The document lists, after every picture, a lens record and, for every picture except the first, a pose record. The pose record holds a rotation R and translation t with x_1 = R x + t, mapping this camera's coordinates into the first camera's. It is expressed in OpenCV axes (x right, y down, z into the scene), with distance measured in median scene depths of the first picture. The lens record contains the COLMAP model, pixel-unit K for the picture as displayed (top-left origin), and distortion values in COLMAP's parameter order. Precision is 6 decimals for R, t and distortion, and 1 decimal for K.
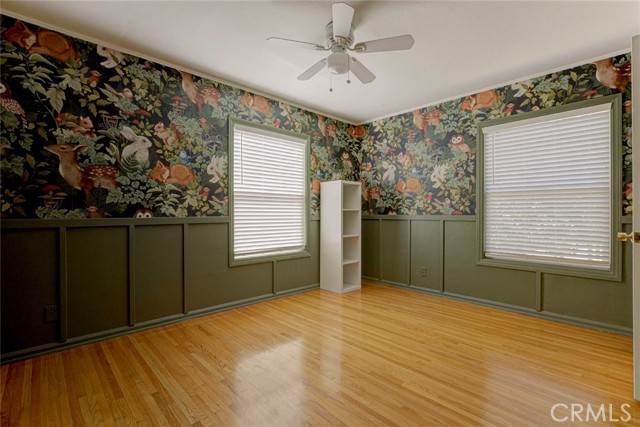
lens RADIAL K [[294.2, 0, 319.4], [0, 294.2, 212.3], [0, 0, 1]] dist [-0.004022, 0.000334]
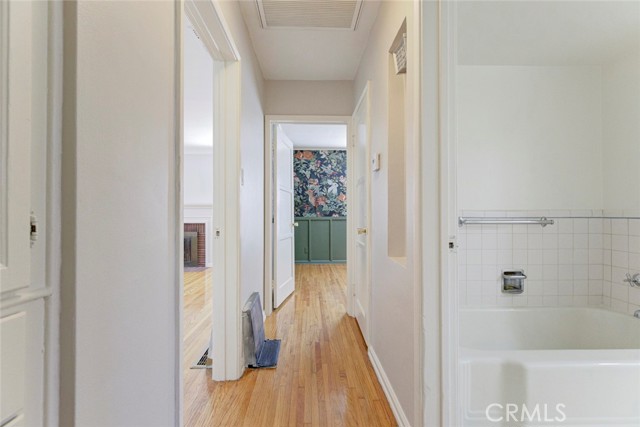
lens RADIAL K [[294.2, 0, 316.5], [0, 294.2, 211.8], [0, 0, 1]] dist [-0.004022, 0.000334]
pose [[0.761177, -0.007515, -0.648501, 0.840388], [0.002582, 0.999960, -0.008557, -0.000924], [0.648539, 0.004839, 0.761166, -0.925899]]
